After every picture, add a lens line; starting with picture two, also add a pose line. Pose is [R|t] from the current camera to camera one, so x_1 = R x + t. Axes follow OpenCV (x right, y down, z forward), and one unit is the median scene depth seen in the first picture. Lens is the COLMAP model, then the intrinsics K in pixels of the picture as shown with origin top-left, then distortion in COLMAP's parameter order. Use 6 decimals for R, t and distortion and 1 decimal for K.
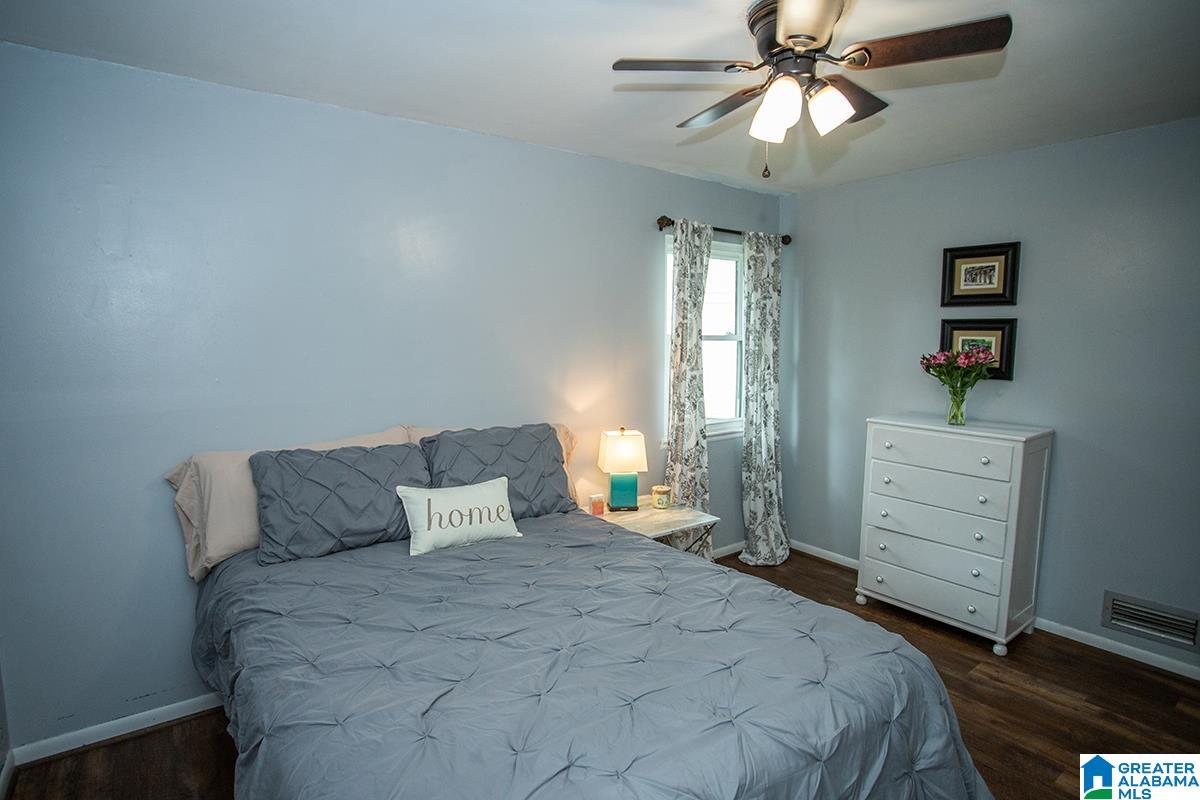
lens RADIAL K [[593.6, 0, 603.1], [0, 593.6, 401.0], [0, 0, 1]] dist [-0.079270, 0.032690]
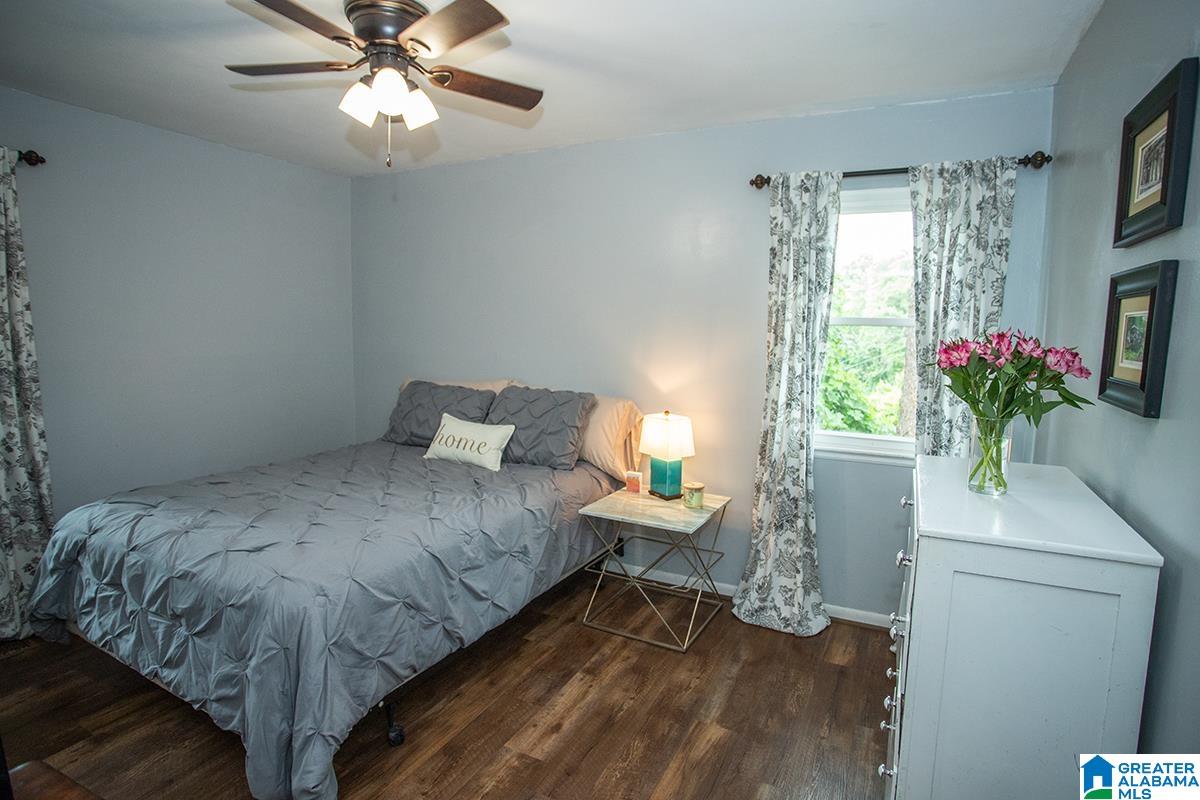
lens RADIAL K [[593.6, 0, 603.1], [0, 593.6, 401.0], [0, 0, 1]] dist [-0.079270, 0.032690]
pose [[0.471659, 0.120145, -0.873558, 0.979344], [-0.109378, 0.990995, 0.077240, -0.040750], [0.874971, 0.059117, 0.480553, 0.530636]]
